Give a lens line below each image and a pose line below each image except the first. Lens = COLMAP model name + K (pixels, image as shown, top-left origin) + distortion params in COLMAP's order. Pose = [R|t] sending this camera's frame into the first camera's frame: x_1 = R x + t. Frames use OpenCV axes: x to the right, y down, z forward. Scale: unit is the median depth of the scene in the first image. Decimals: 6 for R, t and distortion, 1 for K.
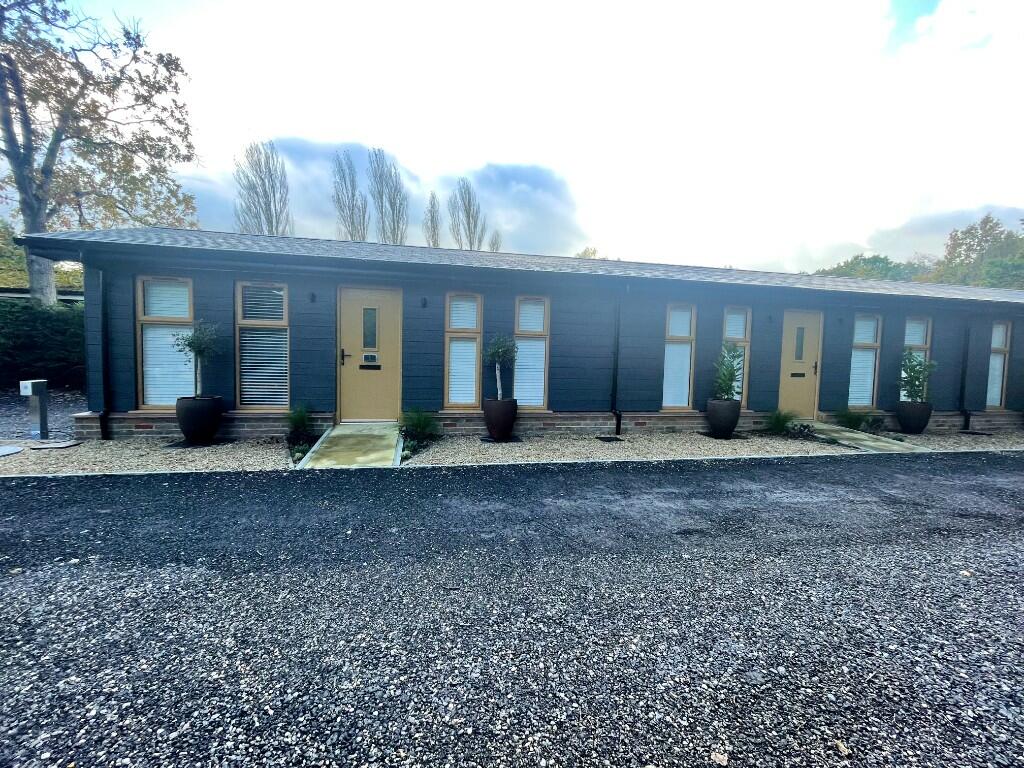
lens RADIAL K [[407.1, 0, 512.0], [0, 407.1, 384.0], [0, 0, 1]] dist [-0.001369, -0.000010]
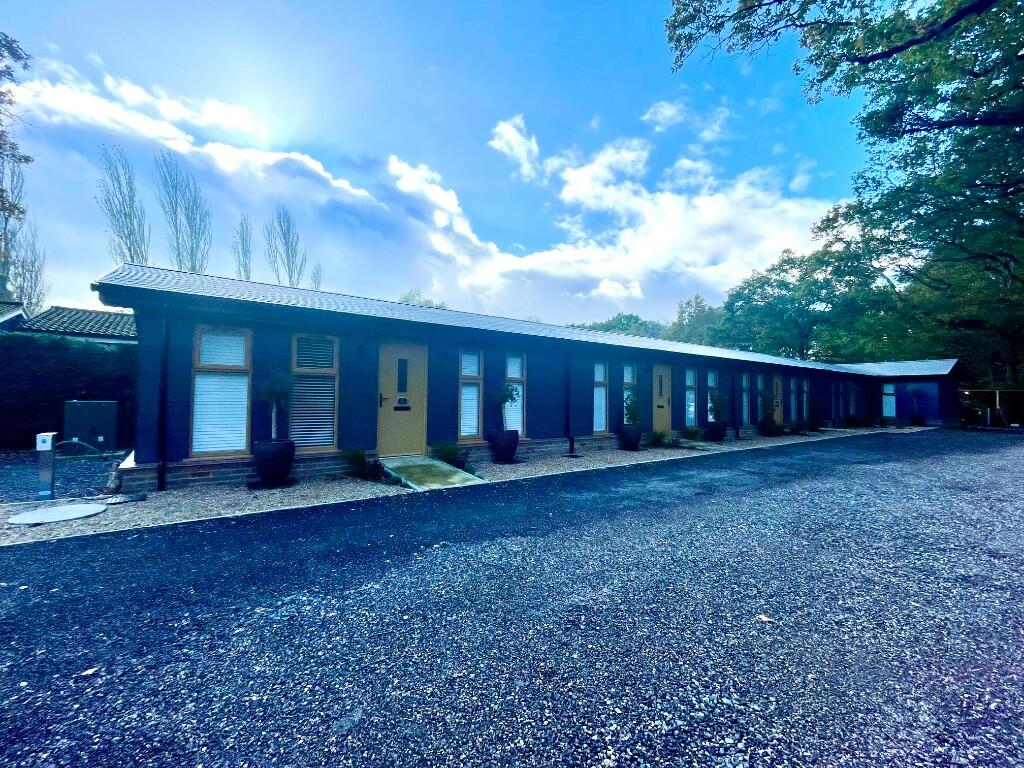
lens RADIAL K [[396.2, 0, 500.9], [0, 396.2, 382.7], [0, 0, 1]] dist [0.000128, -0.000470]
pose [[0.921916, 0.000007, 0.387389, -0.529632], [0.035662, 0.995752, -0.084887, -0.008308], [-0.385744, 0.092074, 0.918000, -0.171224]]
